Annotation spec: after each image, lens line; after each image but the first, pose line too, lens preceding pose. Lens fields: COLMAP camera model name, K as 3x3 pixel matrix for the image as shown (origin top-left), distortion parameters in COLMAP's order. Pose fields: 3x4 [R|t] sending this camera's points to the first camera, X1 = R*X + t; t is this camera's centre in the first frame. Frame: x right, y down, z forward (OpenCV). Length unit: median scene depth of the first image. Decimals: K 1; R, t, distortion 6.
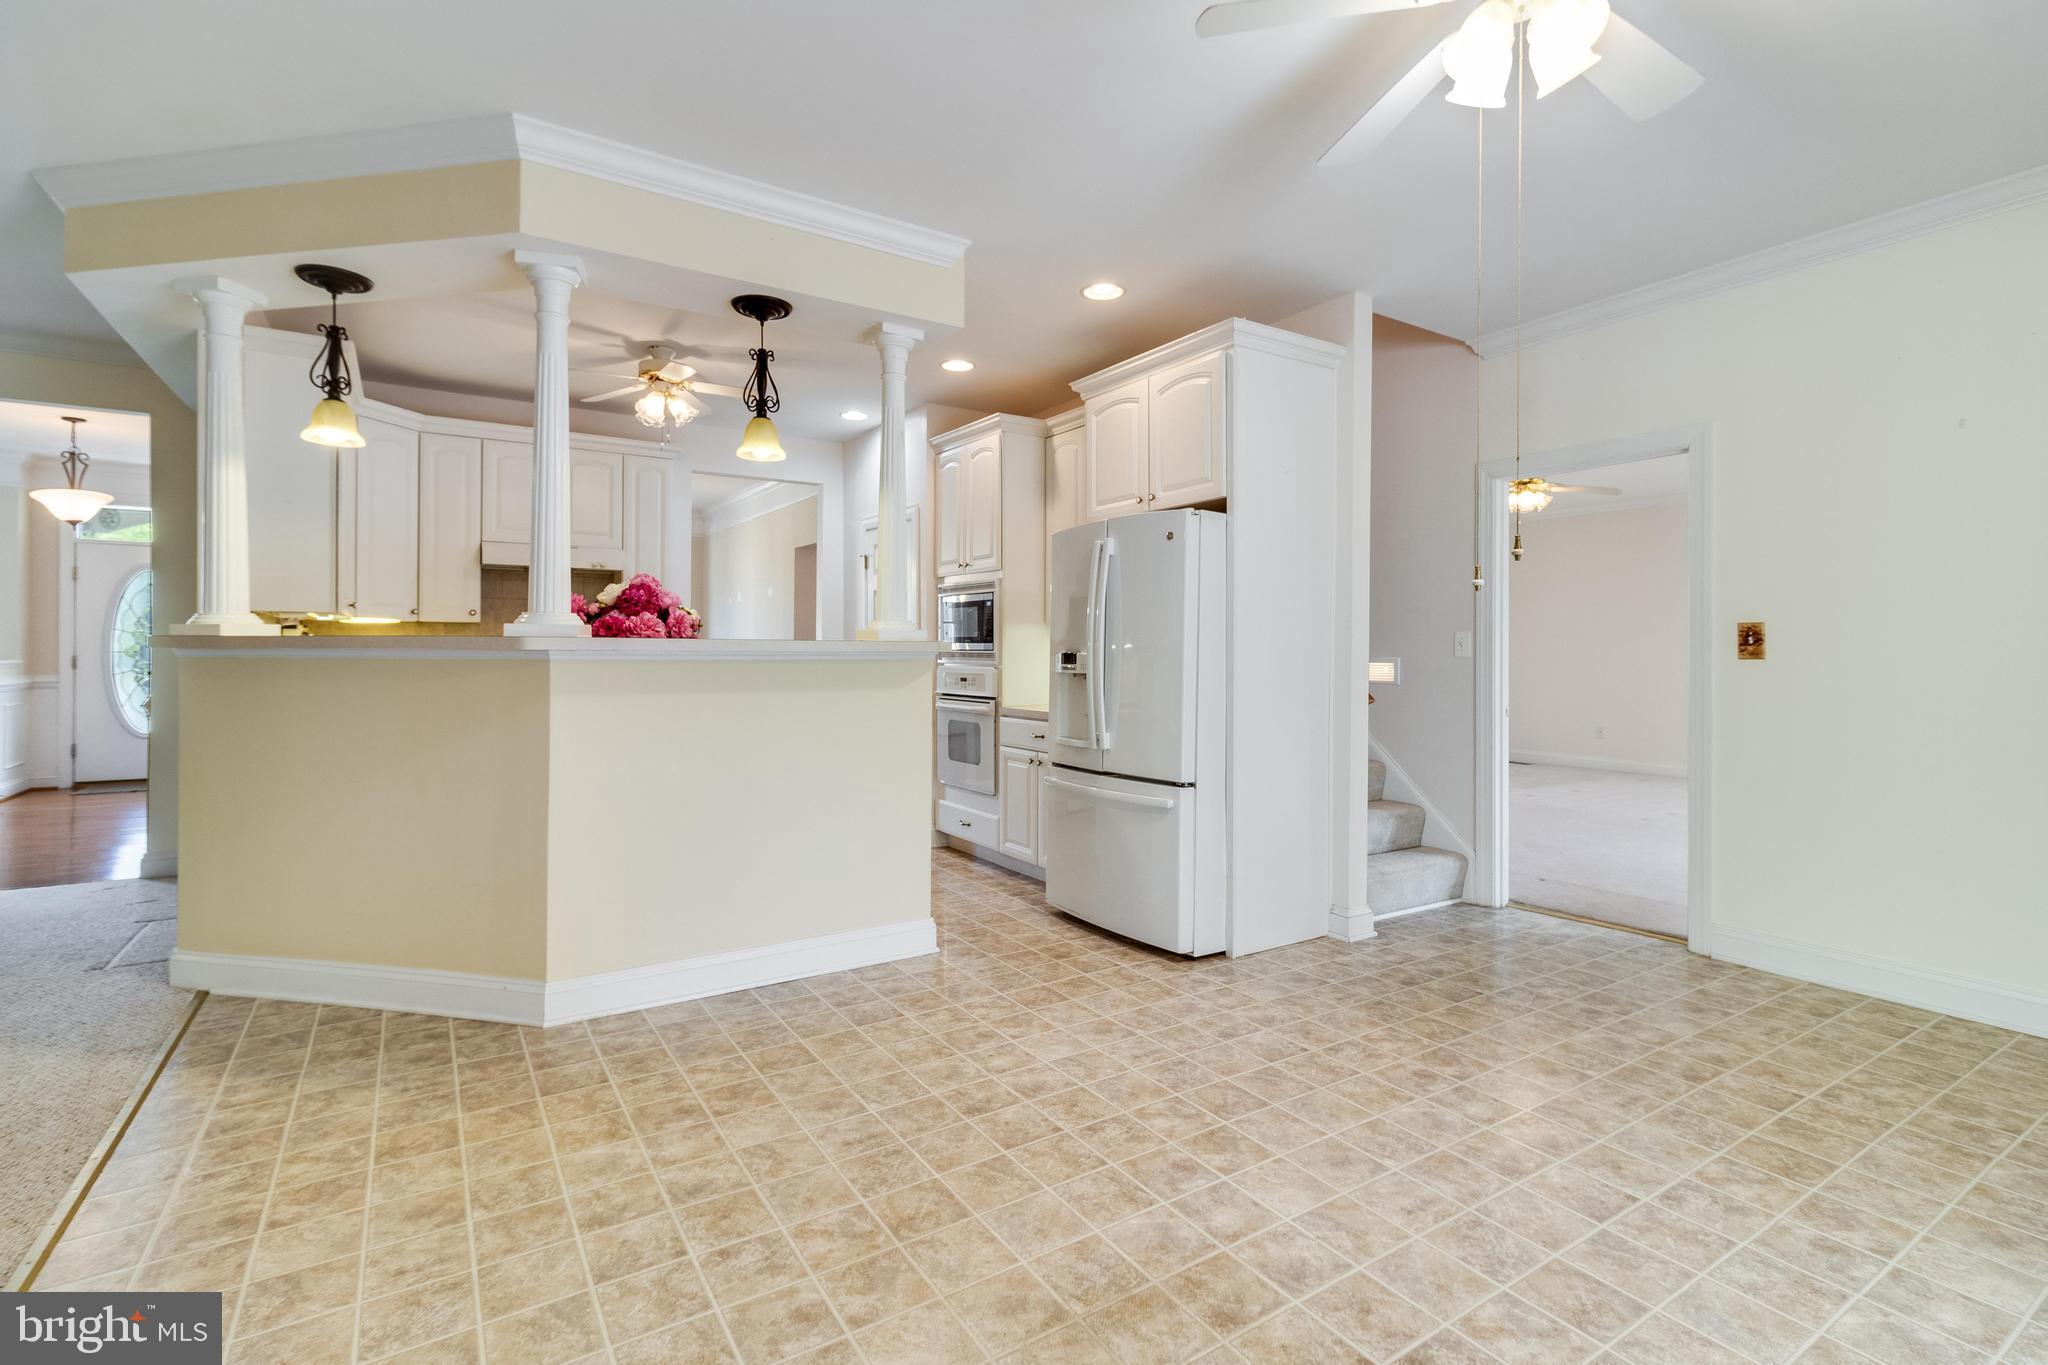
lens RADIAL K [[955.3, 0, 1022.9], [0, 955.3, 640.5], [0, 0, 1]] dist [0.002276, 0.000731]
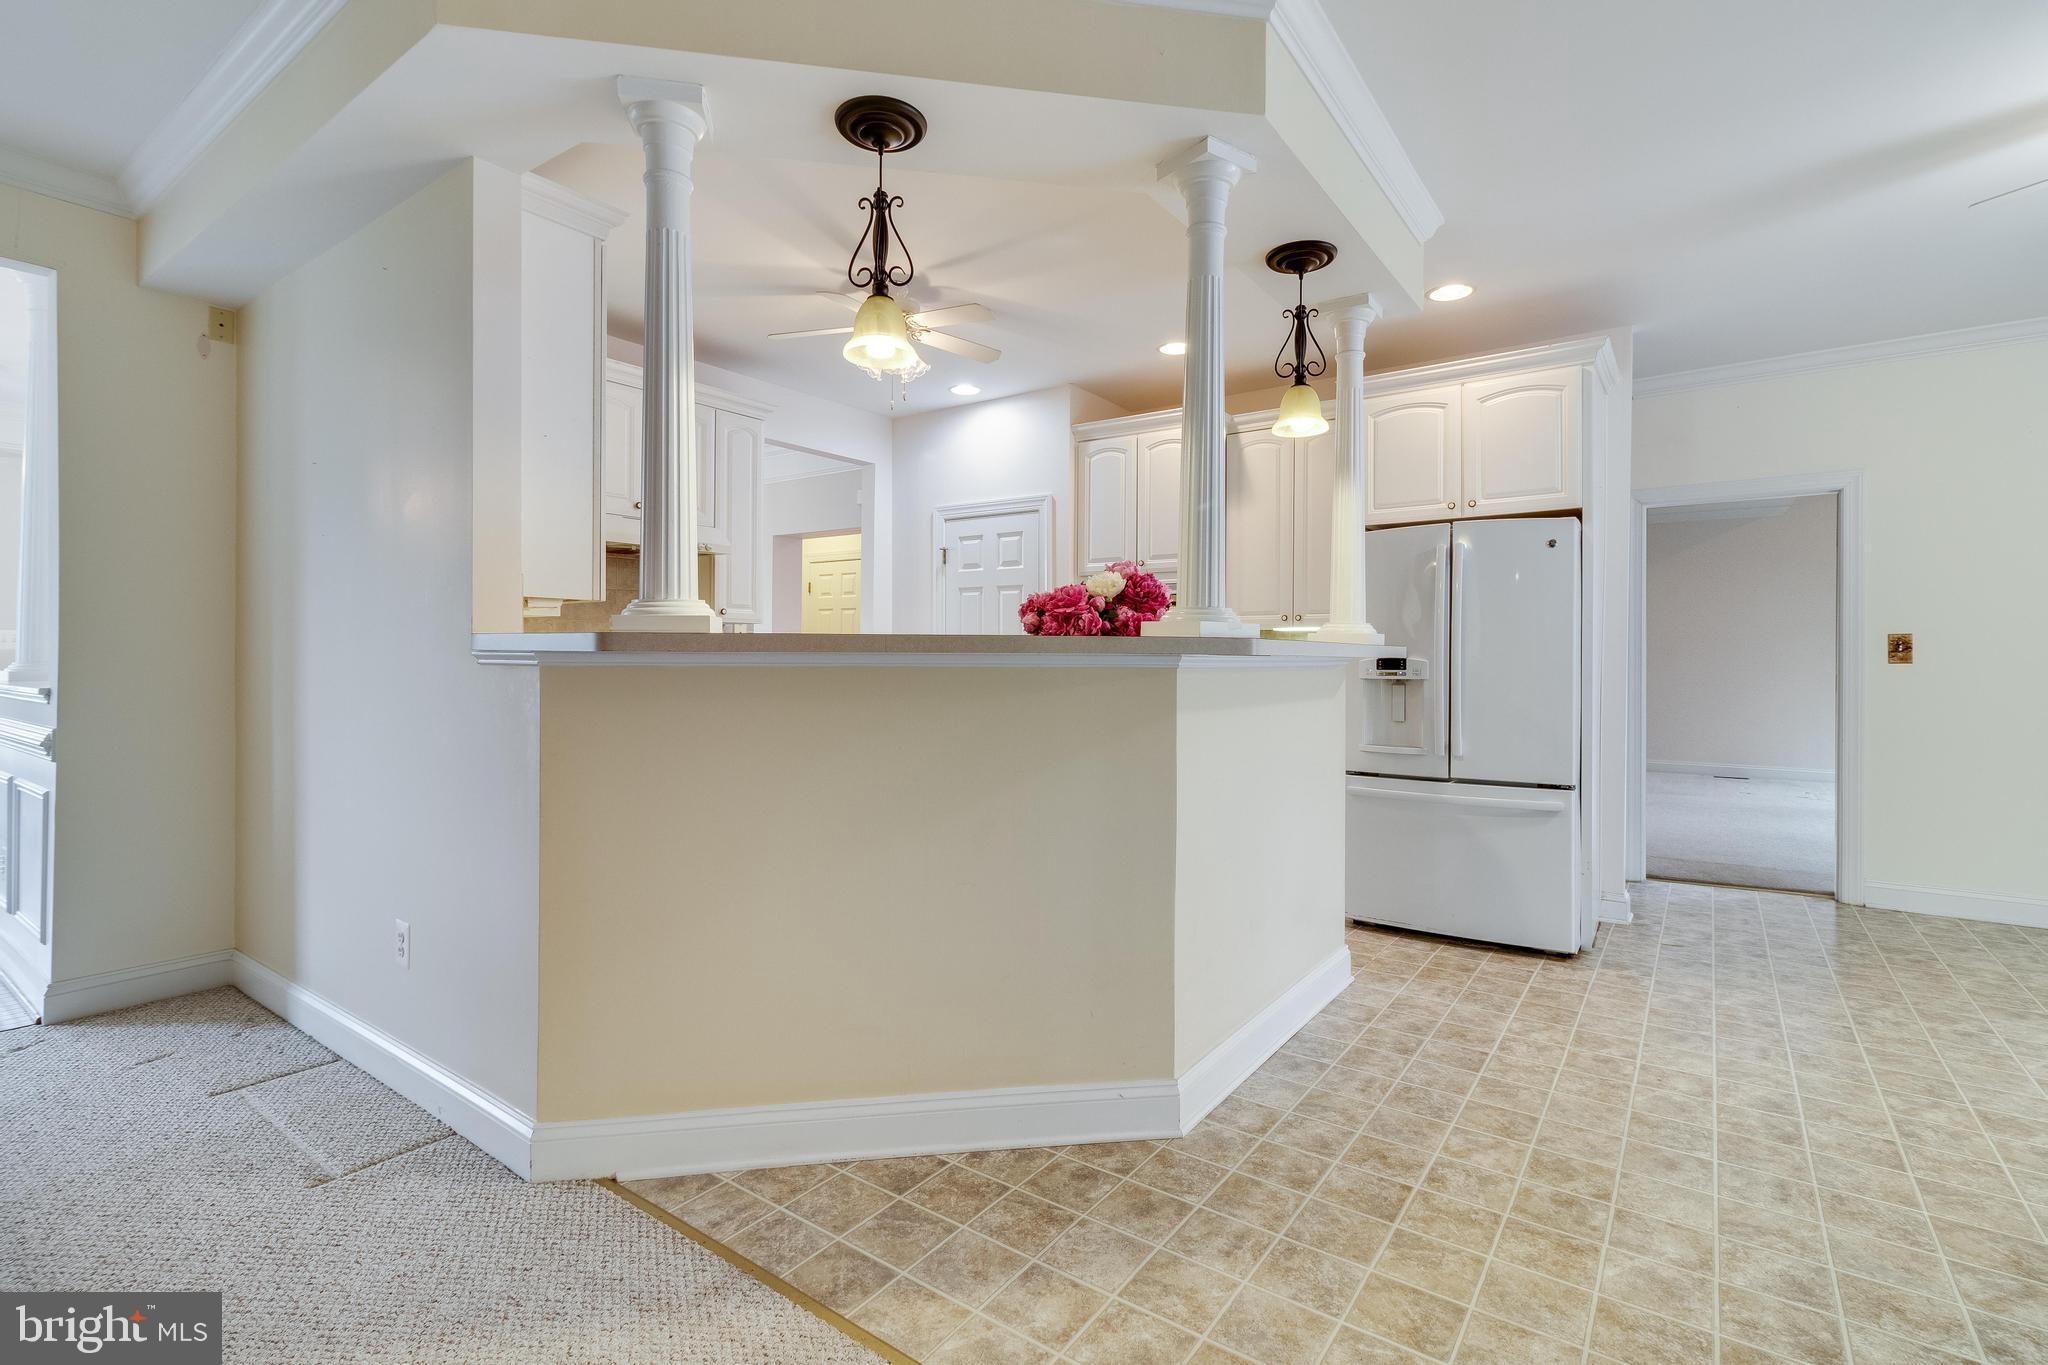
lens RADIAL K [[948.4, 0, 1024.3], [0, 948.4, 649.3], [0, 0, 1]] dist [0.001158, -0.000201]
pose [[0.931350, 0.003165, 0.364111, -0.846656], [-0.004503, 0.999986, 0.002824, 0.003229], [-0.364097, -0.004270, 0.931351, 0.304004]]
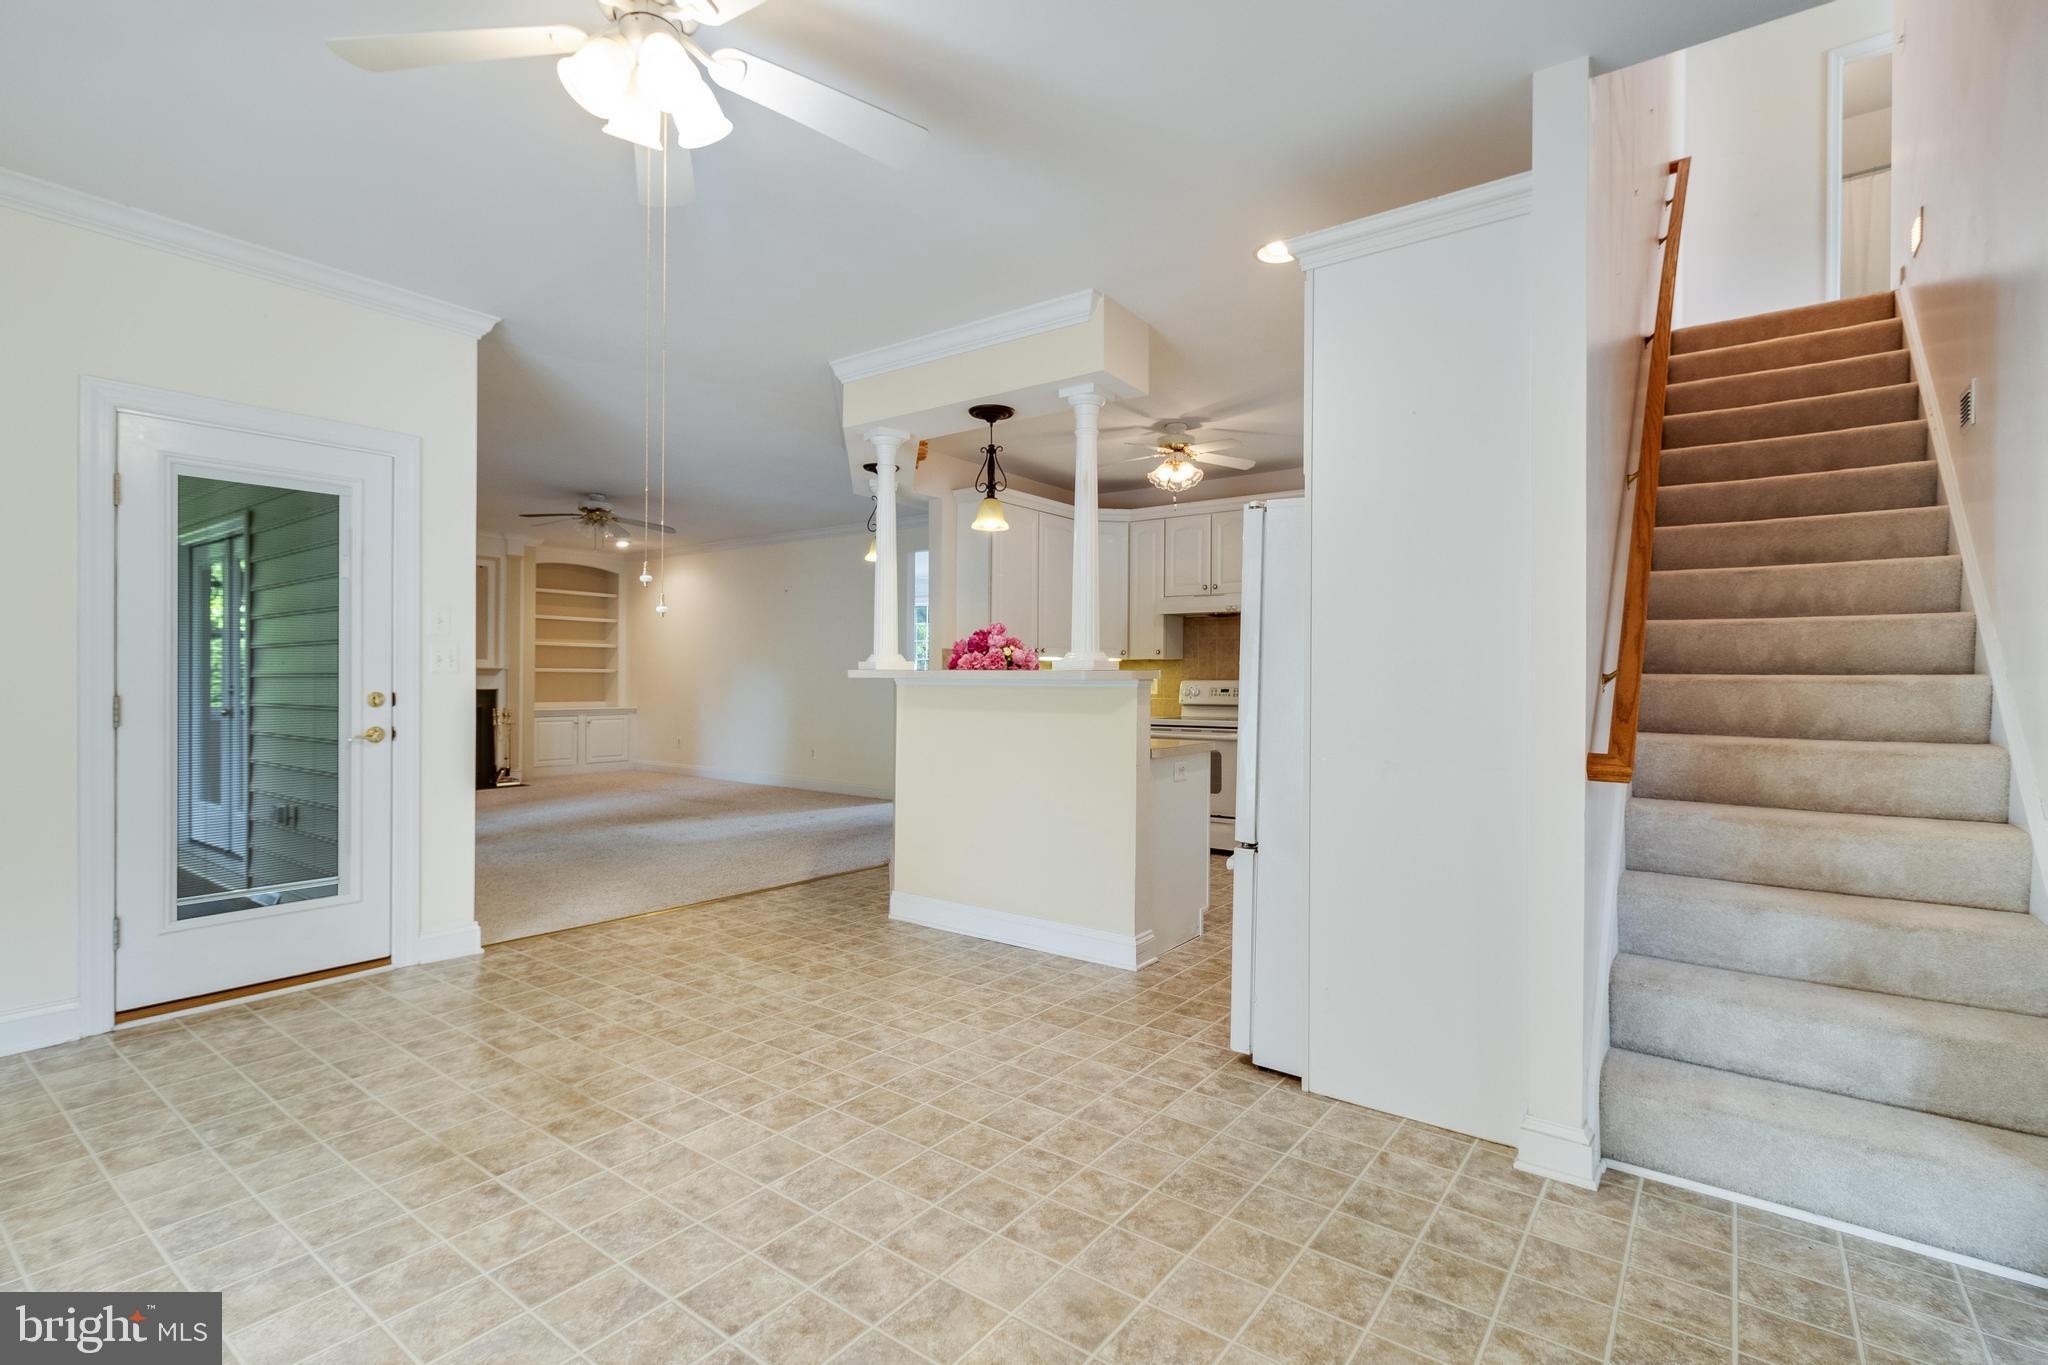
lens RADIAL K [[941.6, 0, 1022.6], [0, 941.6, 702.3], [0, 0, 1]] dist [0.003222, 0.000550]
pose [[0.352791, 0.021065, -0.935465, 0.959260], [-0.000297, 0.999749, 0.022401, 0.011914], [0.935702, -0.007625, 0.352709, 0.616702]]
